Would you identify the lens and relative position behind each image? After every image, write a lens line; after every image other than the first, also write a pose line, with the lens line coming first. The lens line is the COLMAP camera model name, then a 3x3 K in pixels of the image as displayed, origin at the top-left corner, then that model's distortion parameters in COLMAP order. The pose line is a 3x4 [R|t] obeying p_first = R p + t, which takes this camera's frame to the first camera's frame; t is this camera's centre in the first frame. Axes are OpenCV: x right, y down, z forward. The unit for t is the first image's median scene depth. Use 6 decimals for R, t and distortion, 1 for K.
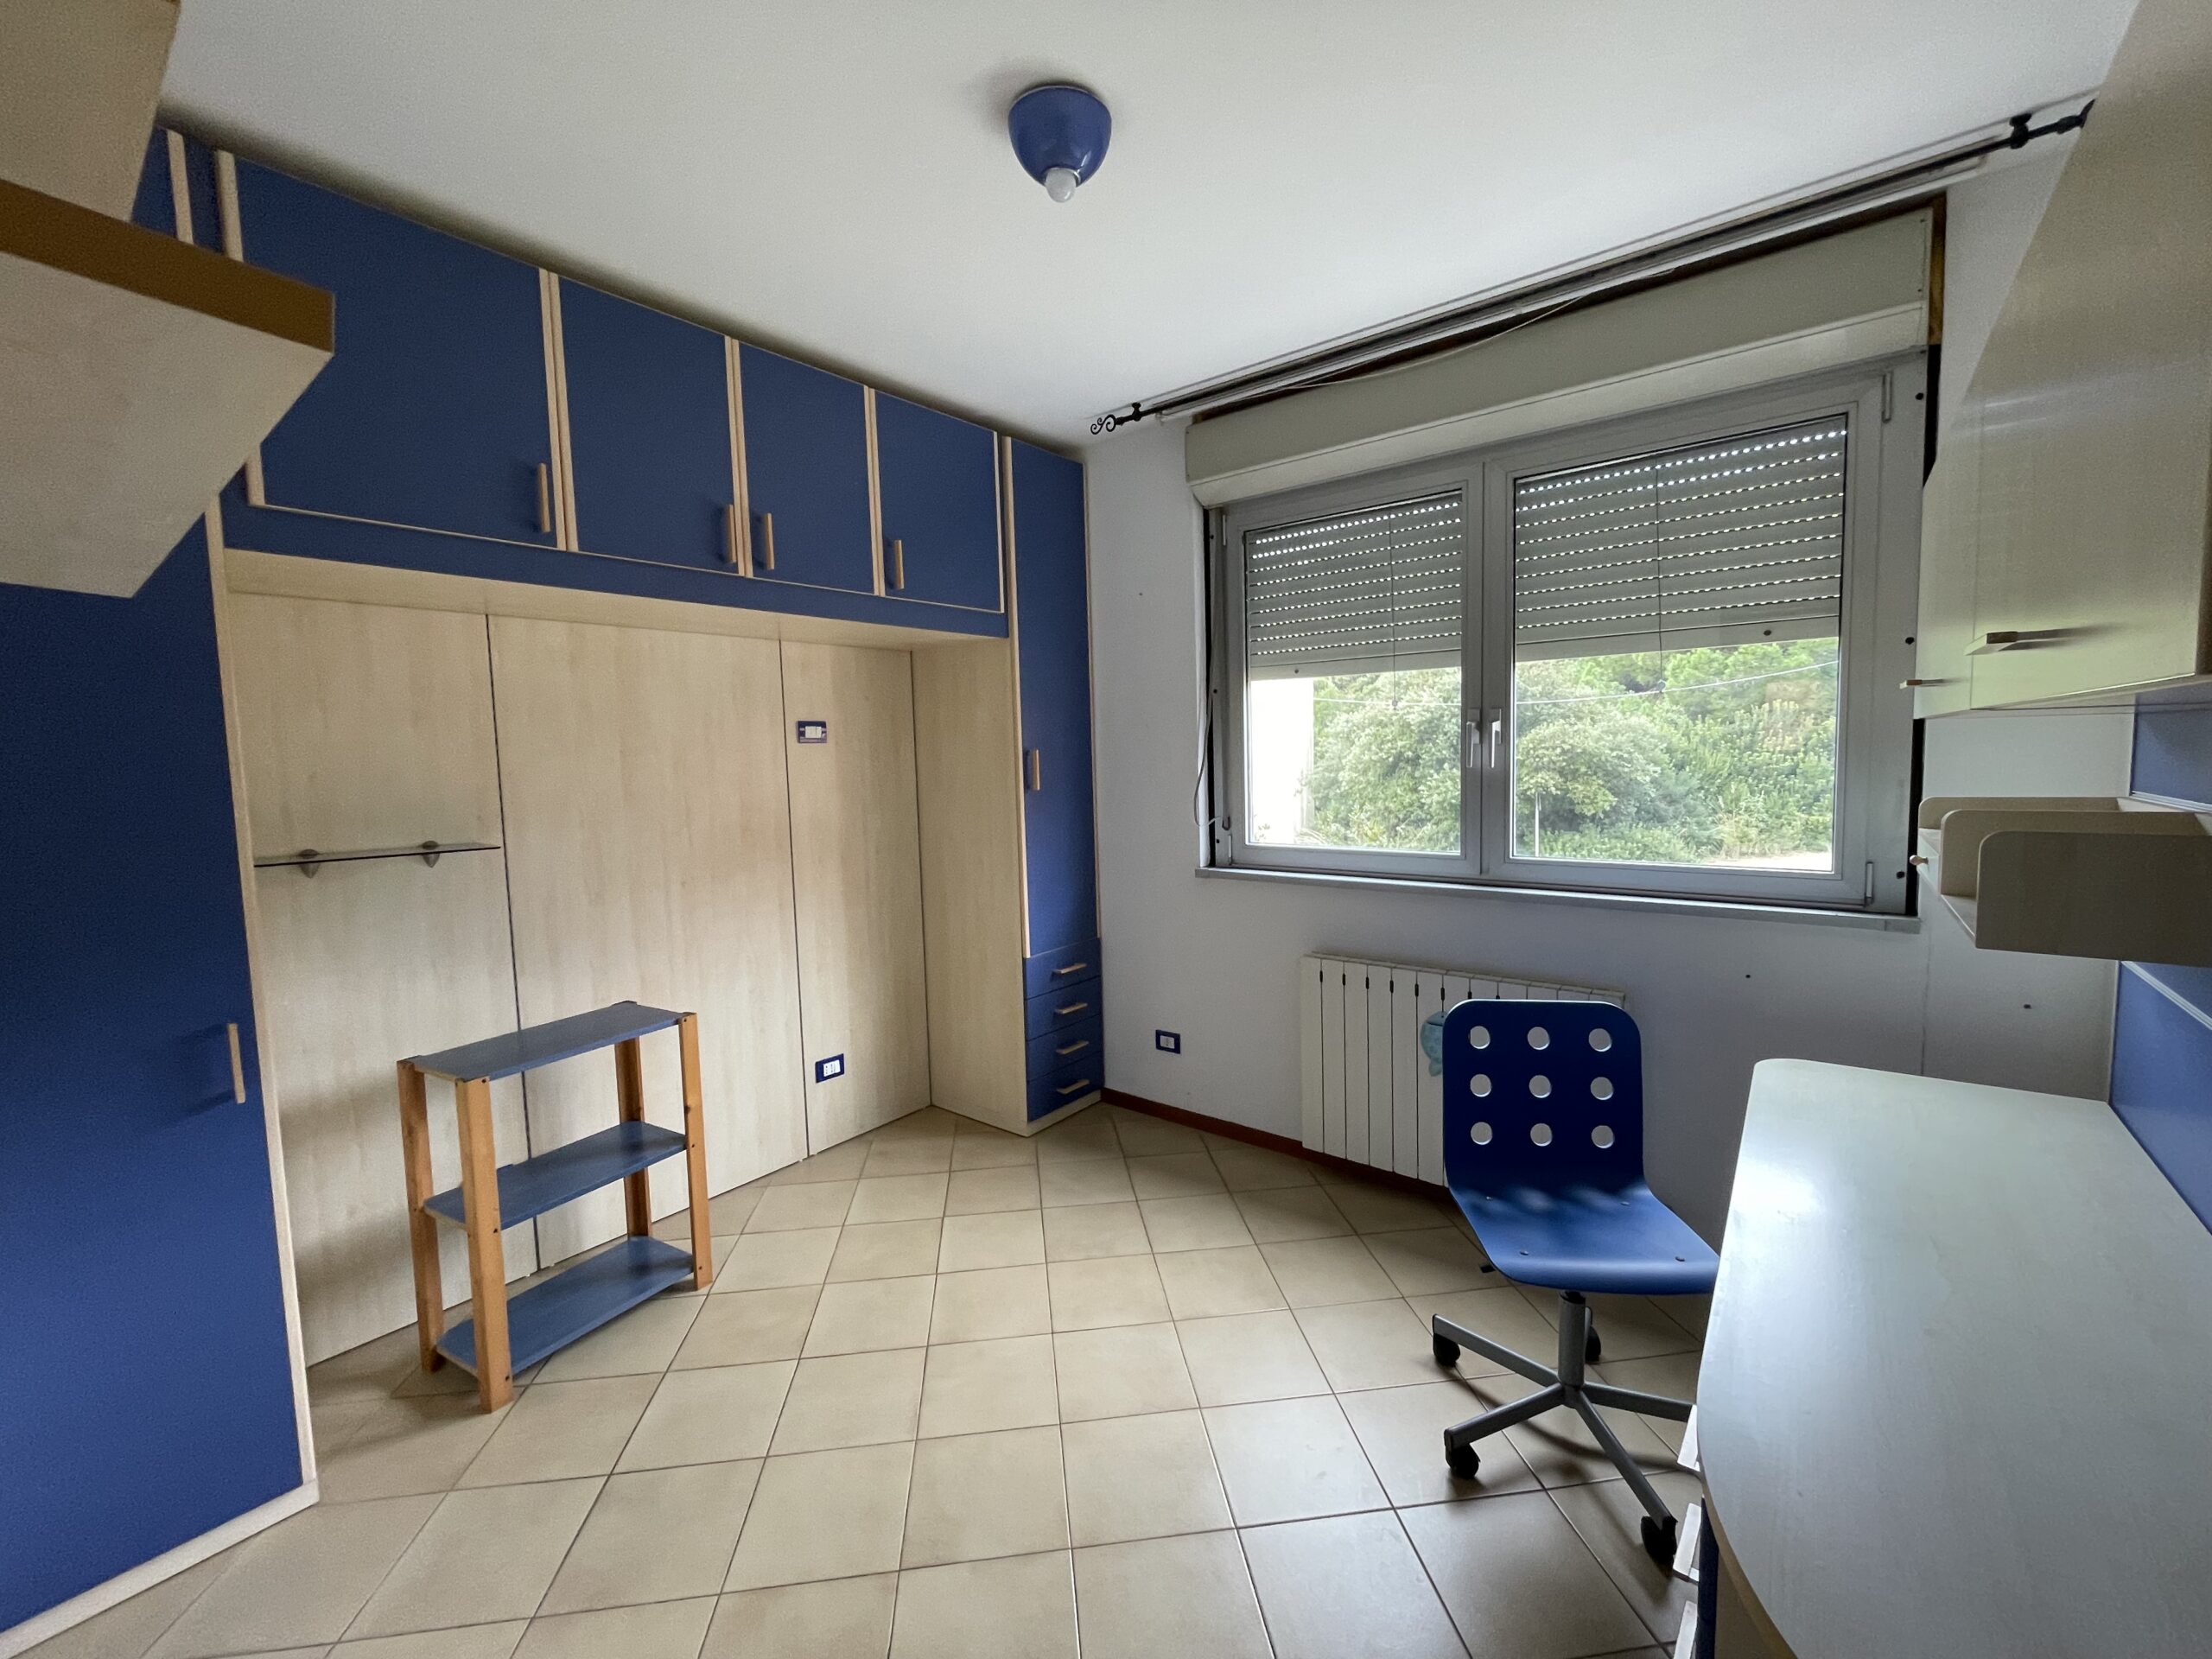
lens RADIAL K [[891.6, 0, 1106.0], [0, 891.6, 829.5], [0, 0, 1]] dist [-0.000568, 0.000224]
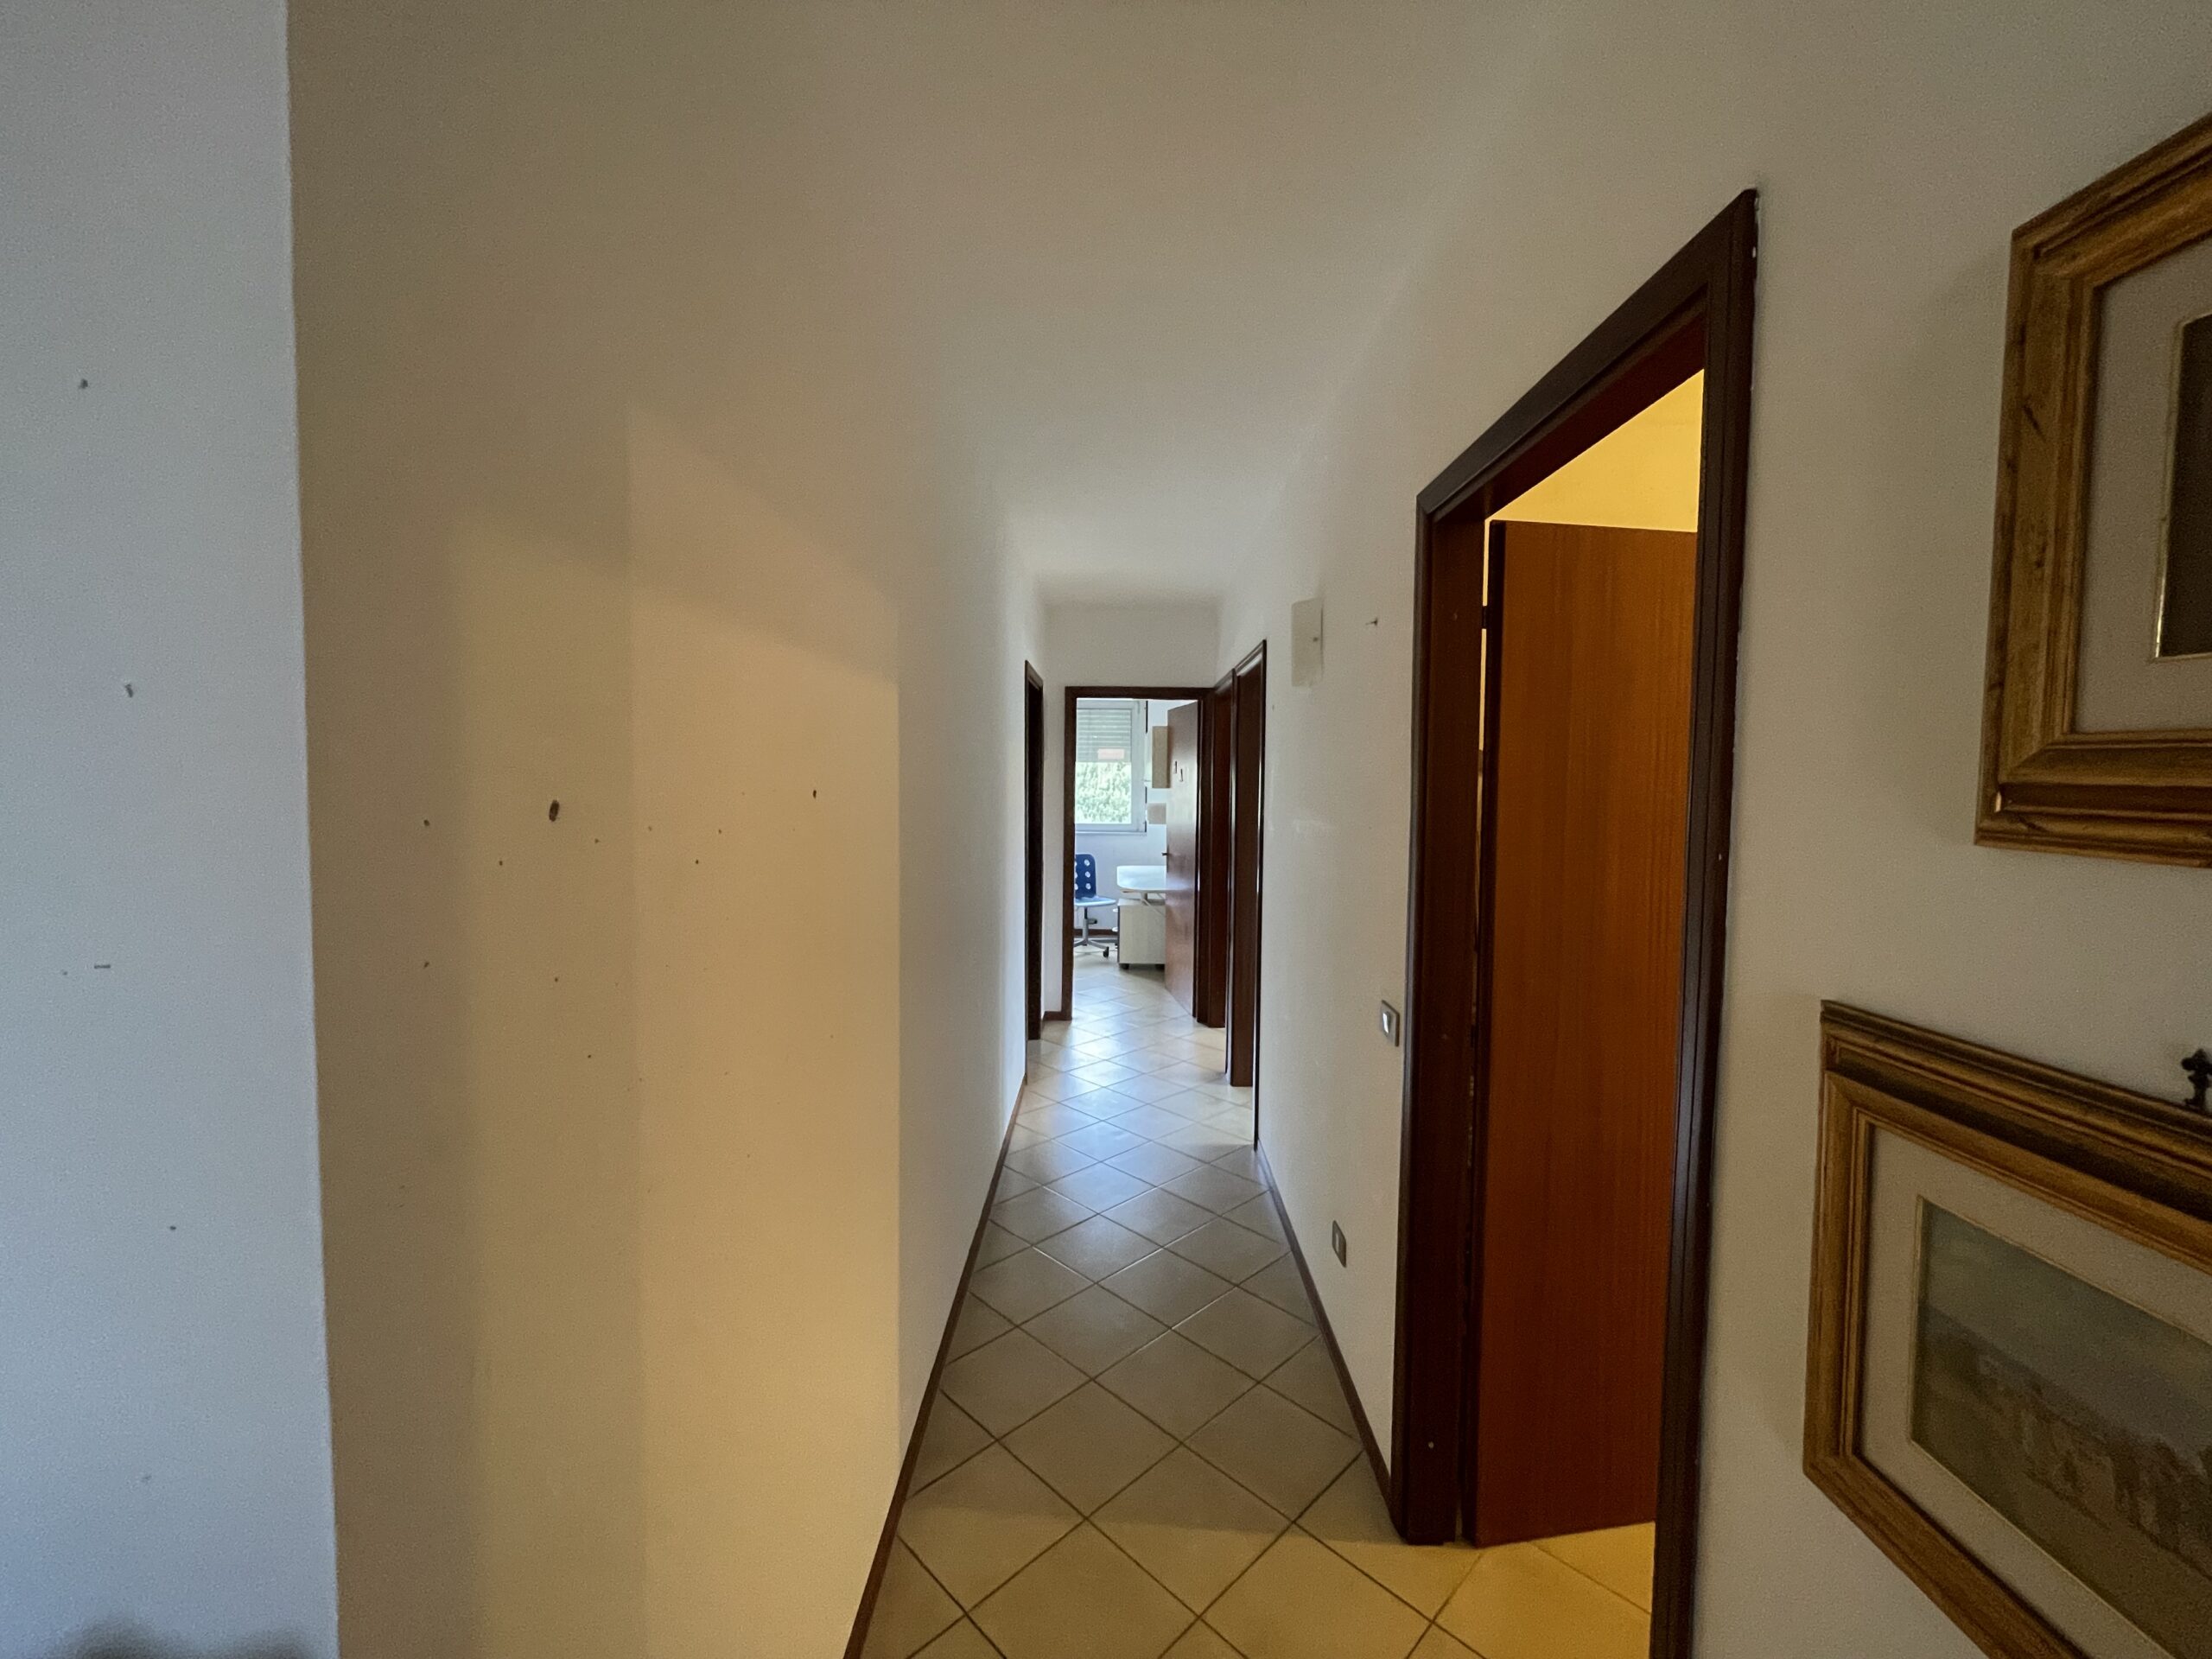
lens RADIAL K [[853.0, 0, 1106.0], [0, 853.0, 829.5], [0, 0, 1]] dist [-0.003212, -0.000153]
pose [[0.792117, -0.005869, 0.610340, -1.779883], [0.022710, 0.999545, -0.019862, 0.163251], [-0.609946, 0.029594, 0.791890, -2.178123]]
